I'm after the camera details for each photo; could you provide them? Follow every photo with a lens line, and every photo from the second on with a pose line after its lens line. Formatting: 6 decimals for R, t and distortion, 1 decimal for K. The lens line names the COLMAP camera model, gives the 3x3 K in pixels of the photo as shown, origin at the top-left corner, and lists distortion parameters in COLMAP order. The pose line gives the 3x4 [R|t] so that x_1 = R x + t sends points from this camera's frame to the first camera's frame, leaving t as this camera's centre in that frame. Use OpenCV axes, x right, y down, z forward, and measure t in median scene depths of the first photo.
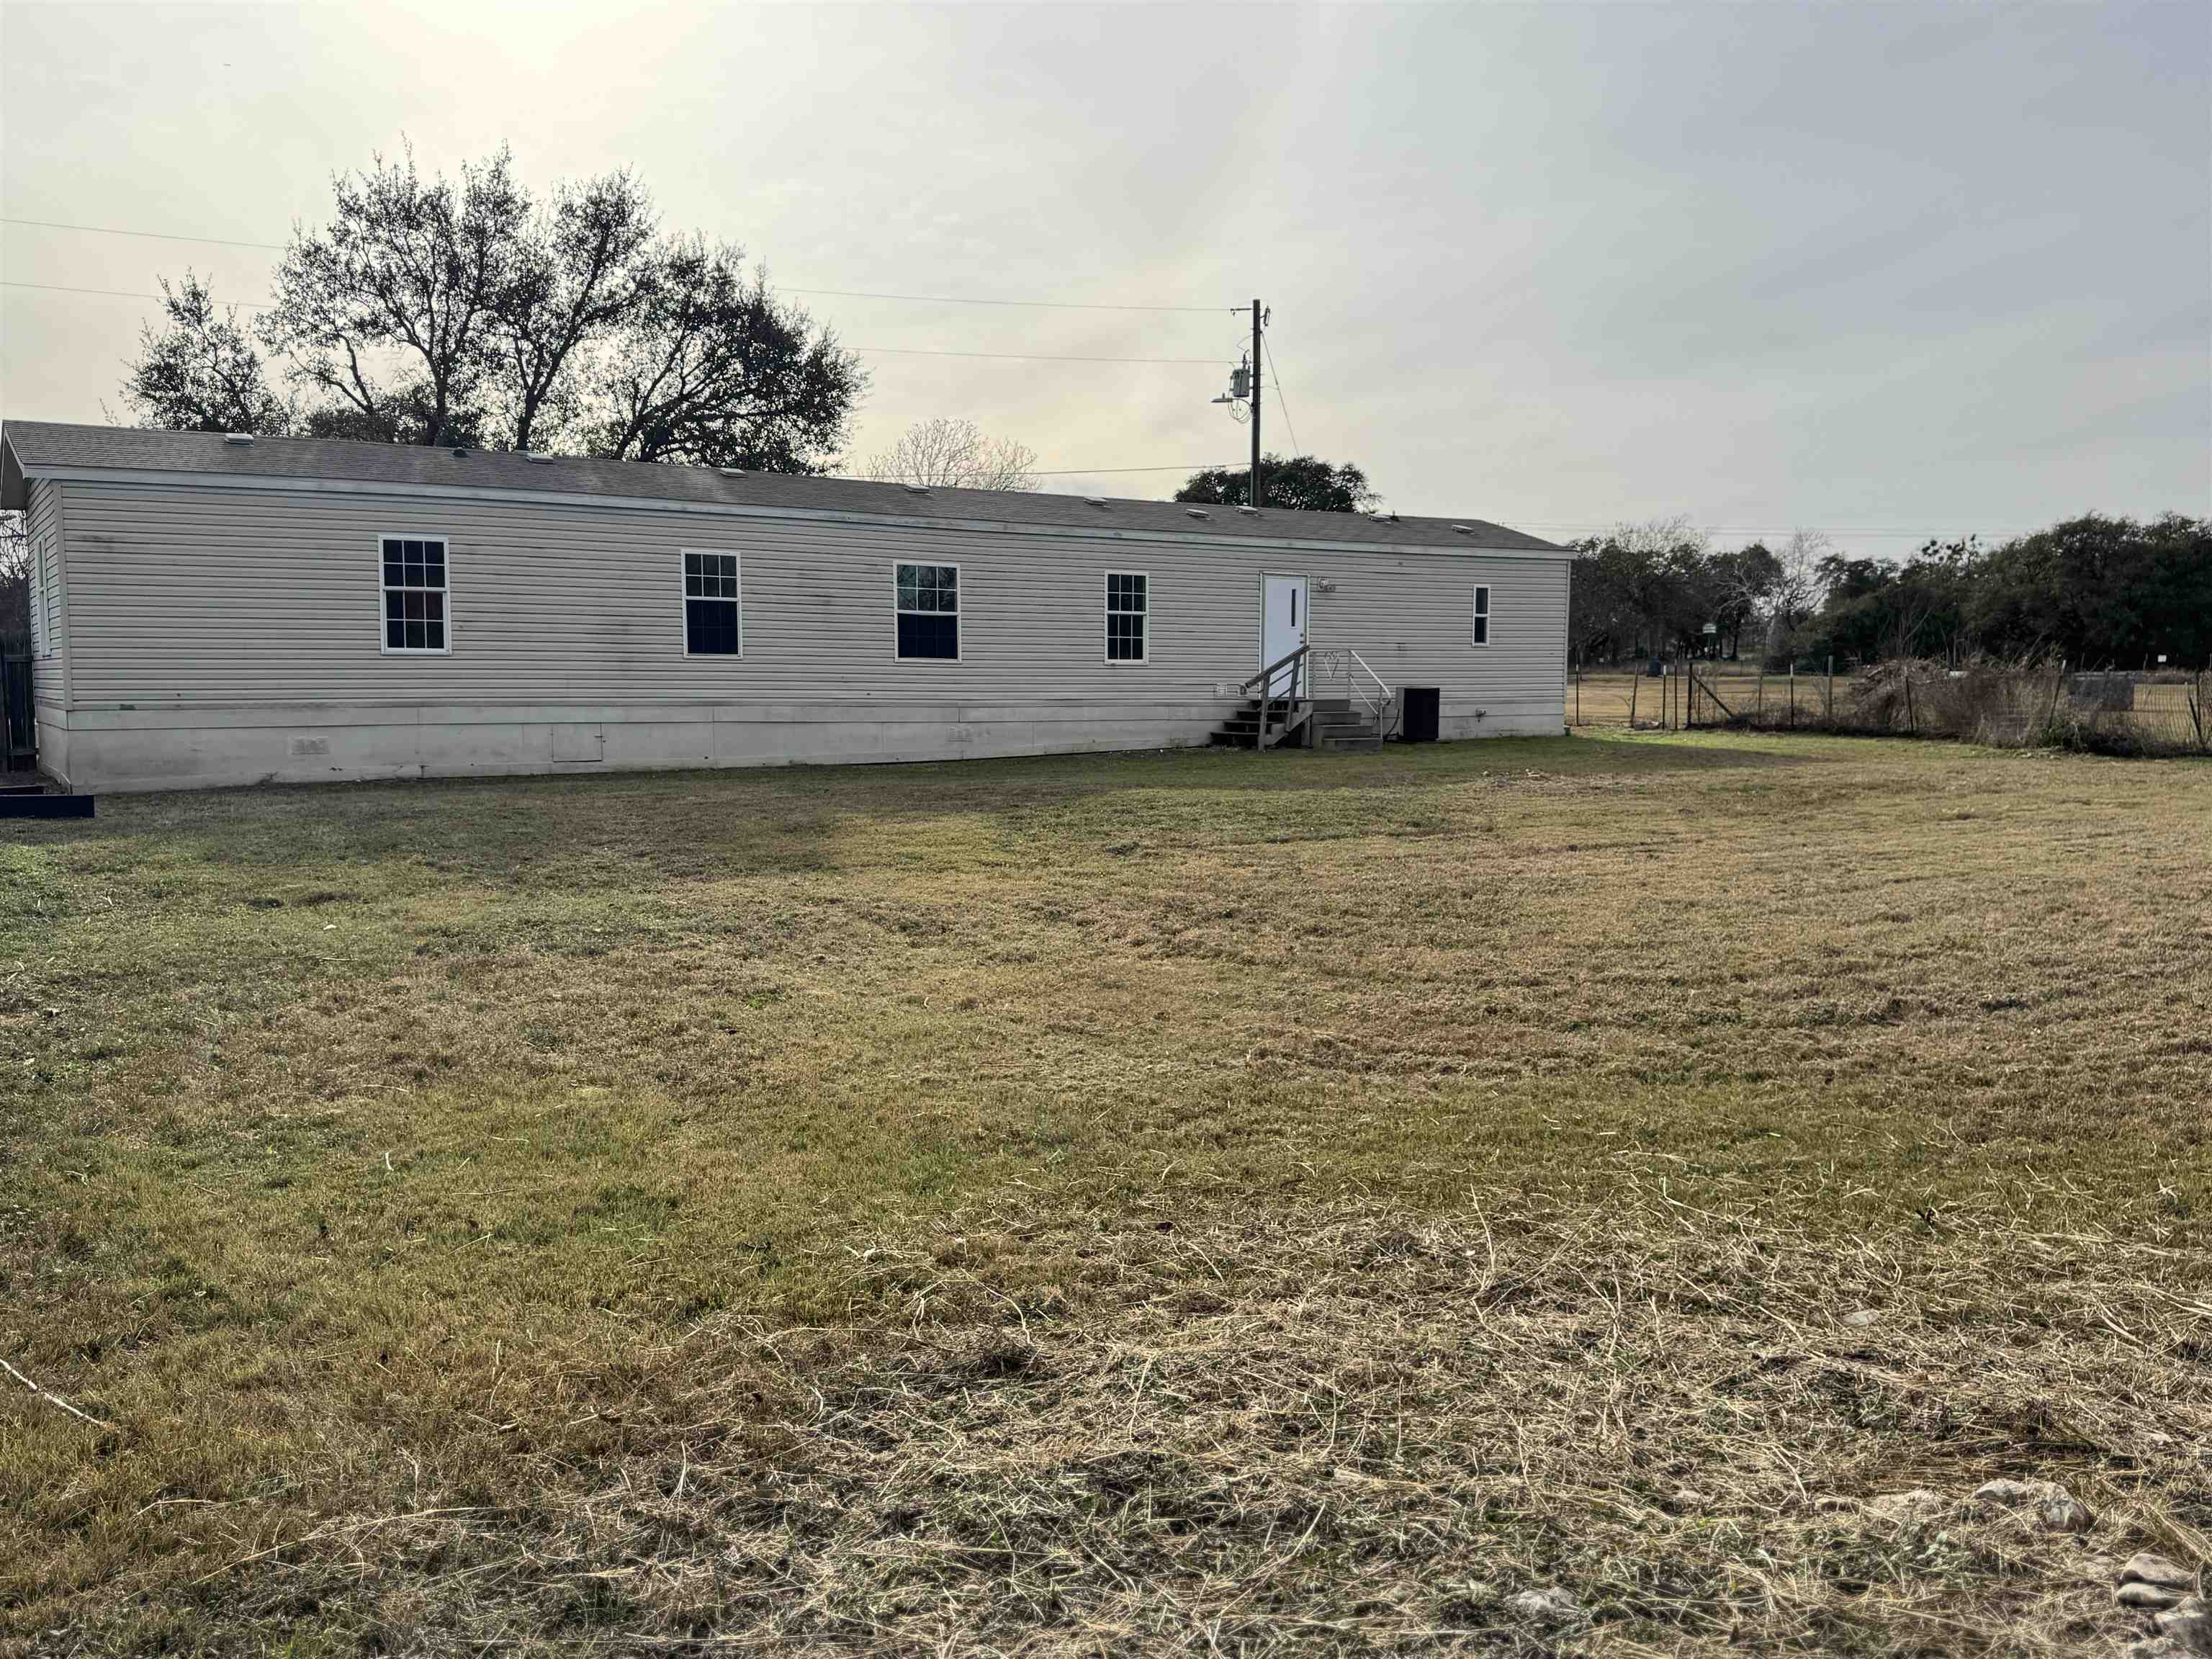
lens RADIAL K [[1943.5, 0, 1103.1], [0, 1943.5, 832.3], [0, 0, 1]] dist [0.104003, -0.120257]
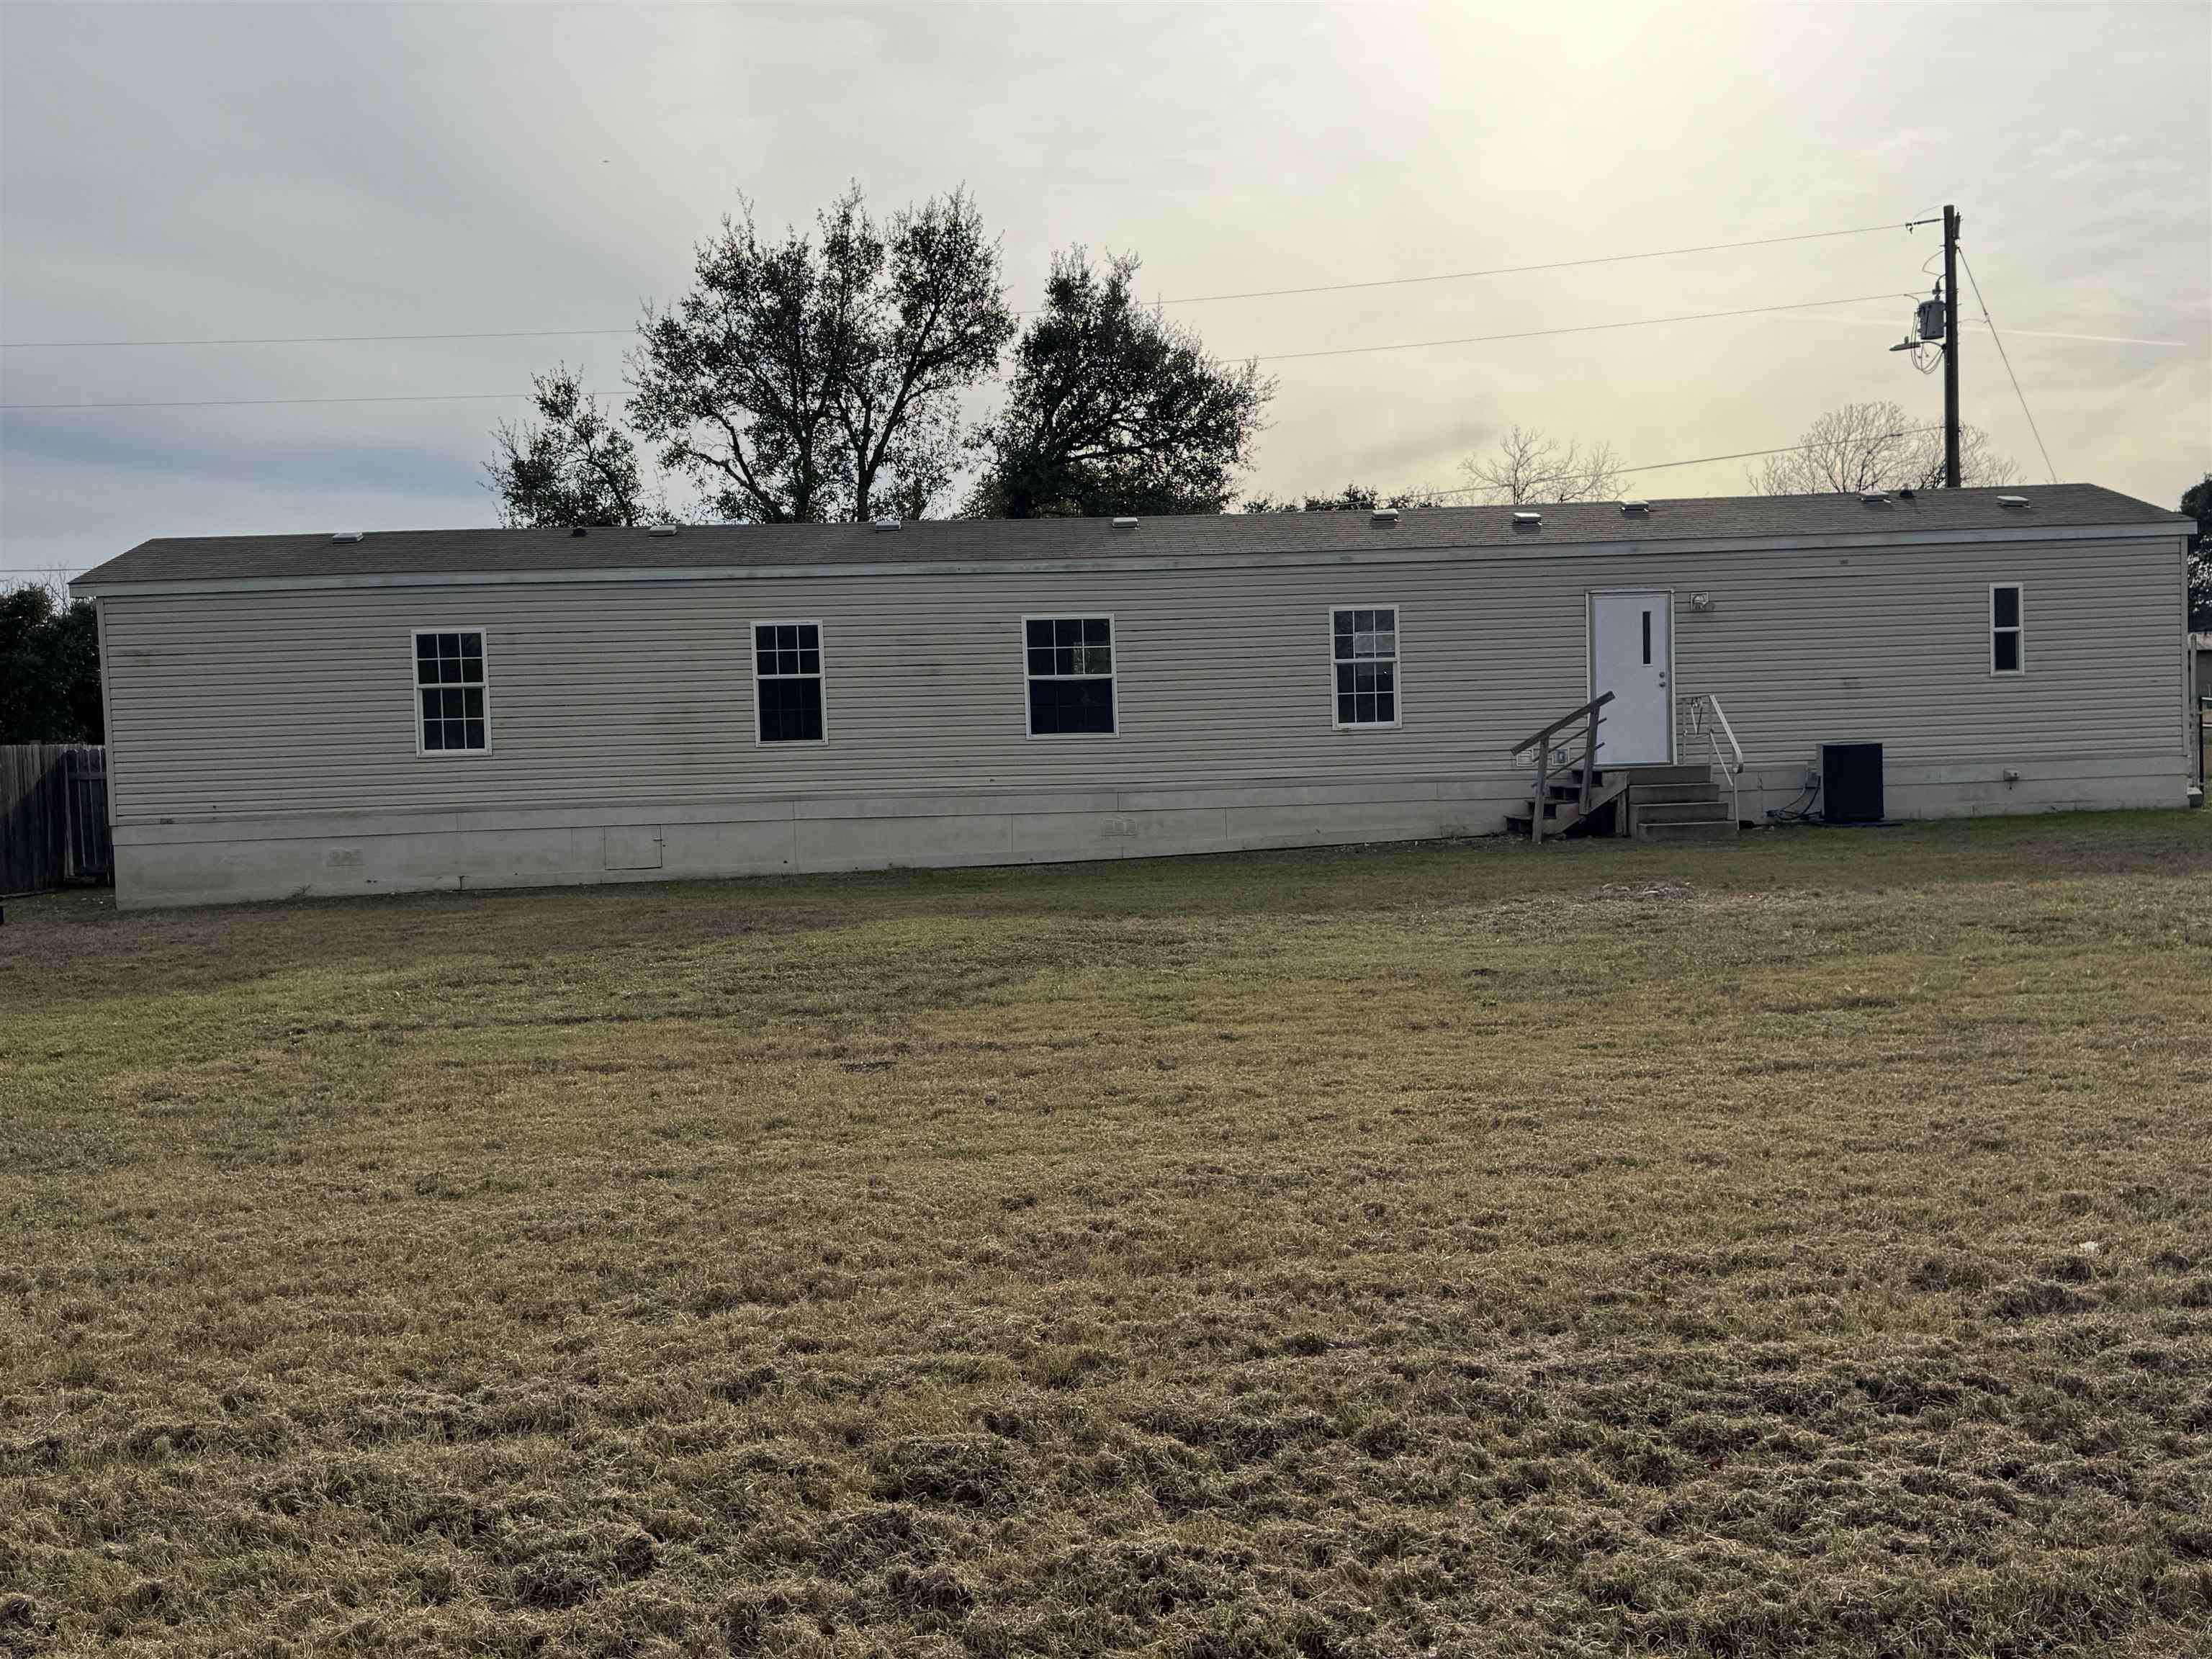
lens RADIAL K [[2214.8, 0, 1106.9], [0, 2214.8, 842.4], [0, 0, 1]] dist [0.108488, 0.000000]
pose [[0.859289, -0.013121, -0.511322, 0.329573], [-0.004156, 0.999459, -0.032632, -0.012648], [0.511474, 0.030165, 0.858769, 0.190957]]
